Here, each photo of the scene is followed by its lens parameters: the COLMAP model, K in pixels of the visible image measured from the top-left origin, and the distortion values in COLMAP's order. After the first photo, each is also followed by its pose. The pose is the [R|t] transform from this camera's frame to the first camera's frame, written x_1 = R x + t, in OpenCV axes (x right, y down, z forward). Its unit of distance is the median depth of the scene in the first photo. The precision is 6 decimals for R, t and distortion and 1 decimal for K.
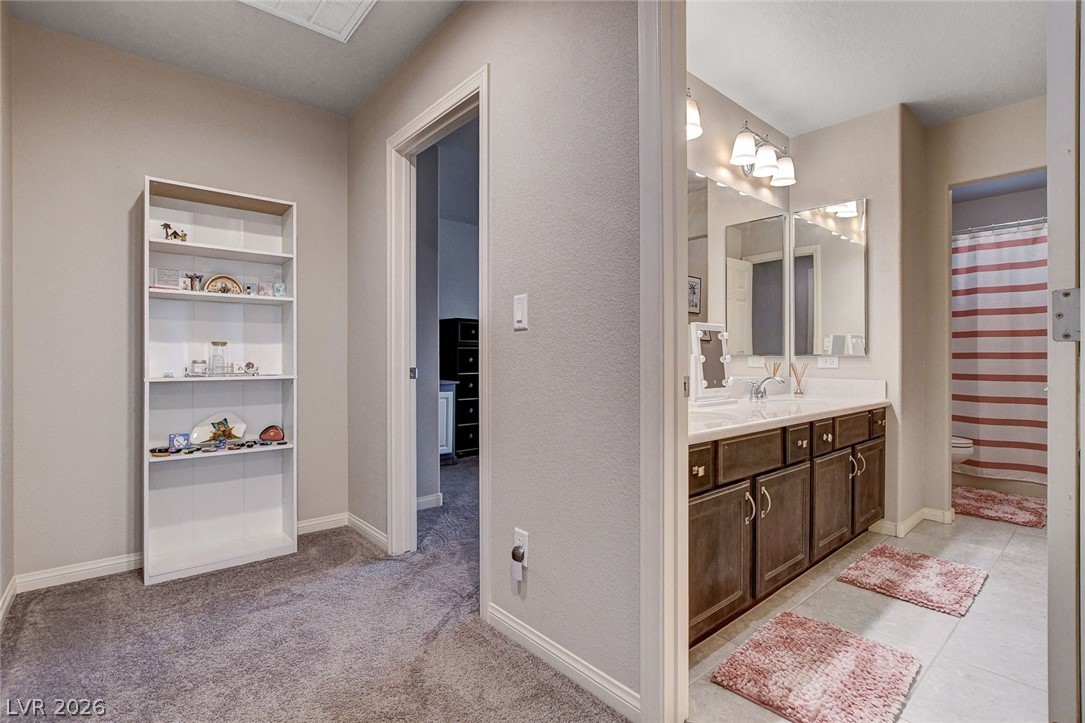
lens RADIAL K [[510.4, 0, 530.4], [0, 510.4, 364.1], [0, 0, 1]] dist [-0.019681, 0.001971]
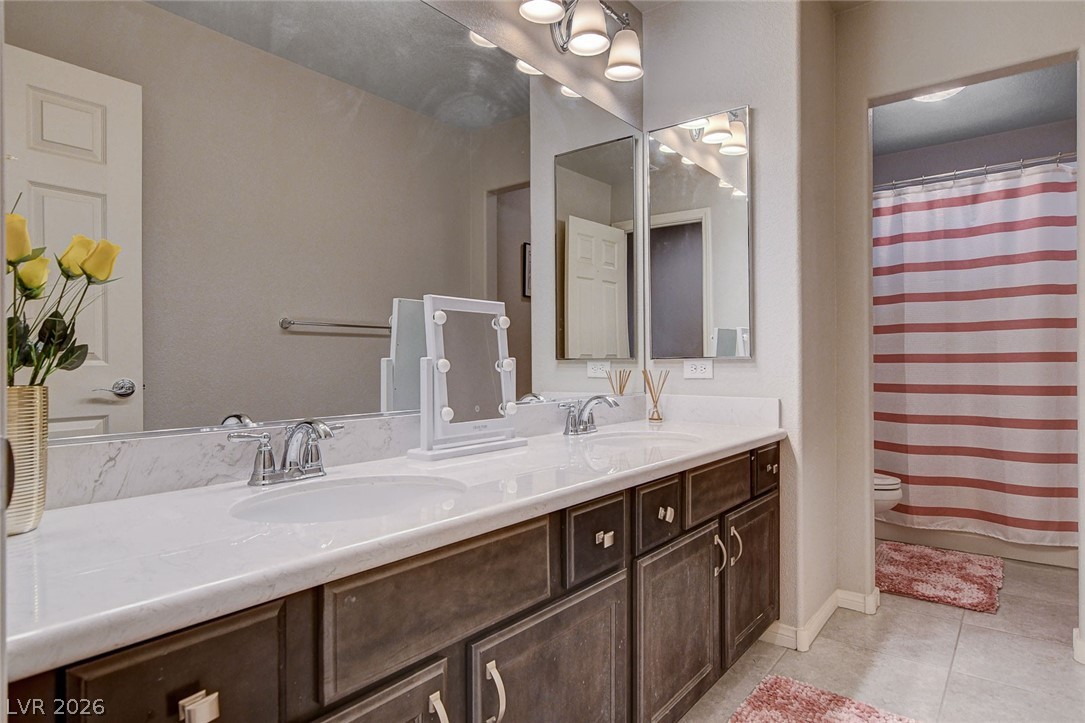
lens RADIAL K [[594.1, 0, 543.8], [0, 594.1, 369.1], [0, 0, 1]] dist [-0.005044, 0.000224]
pose [[0.981479, -0.006169, 0.191471, 0.255631], [0.006643, 0.999976, -0.001833, -0.004016], [-0.191455, 0.003071, 0.981497, 0.310284]]
